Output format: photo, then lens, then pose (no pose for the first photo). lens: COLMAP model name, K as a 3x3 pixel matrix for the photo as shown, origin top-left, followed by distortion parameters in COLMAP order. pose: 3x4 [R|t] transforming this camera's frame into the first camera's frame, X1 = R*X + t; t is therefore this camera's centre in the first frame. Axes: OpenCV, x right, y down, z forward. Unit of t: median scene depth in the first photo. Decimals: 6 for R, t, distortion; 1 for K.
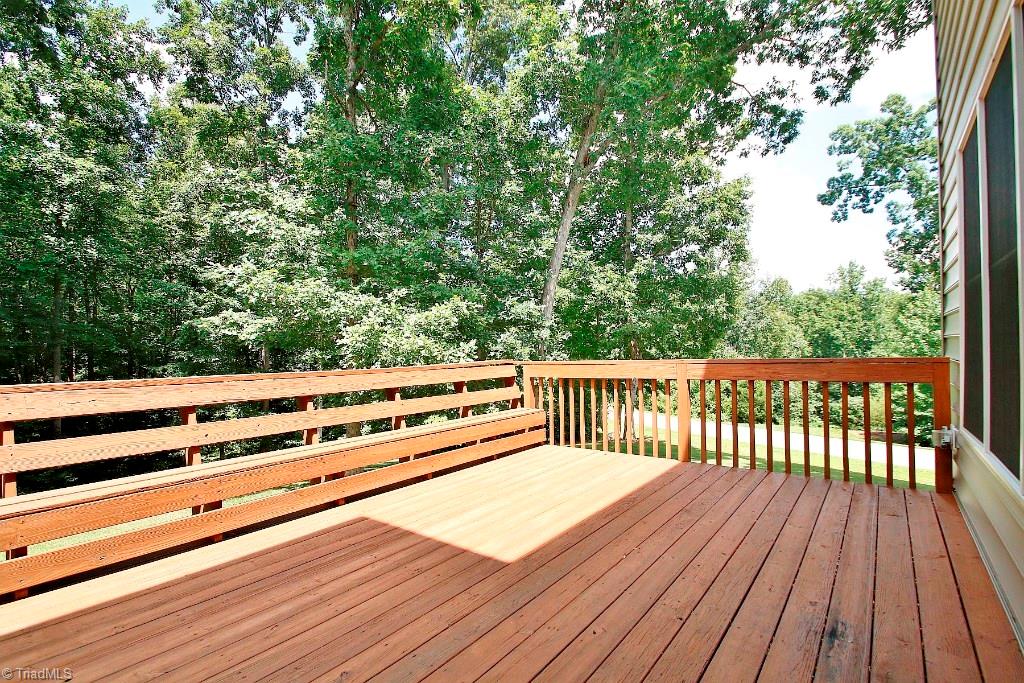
lens RADIAL K [[475.8, 0, 512.0], [0, 475.8, 341.5], [0, 0, 1]] dist [0.059311, -0.016975]
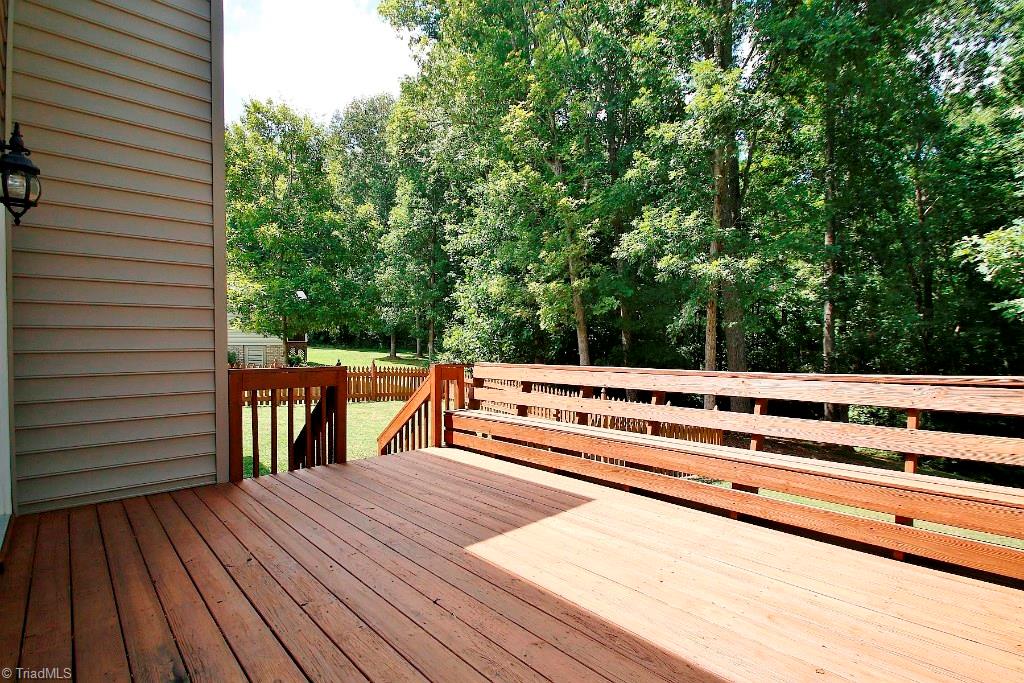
lens RADIAL K [[472.9, 0, 517.7], [0, 472.9, 350.9], [0, 0, 1]] dist [0.013774, -0.016737]
pose [[-0.155890, 0.007904, -0.987743, 0.897387], [0.023221, 0.999721, 0.004335, 0.012109], [0.987501, -0.022261, -0.156030, 1.130219]]
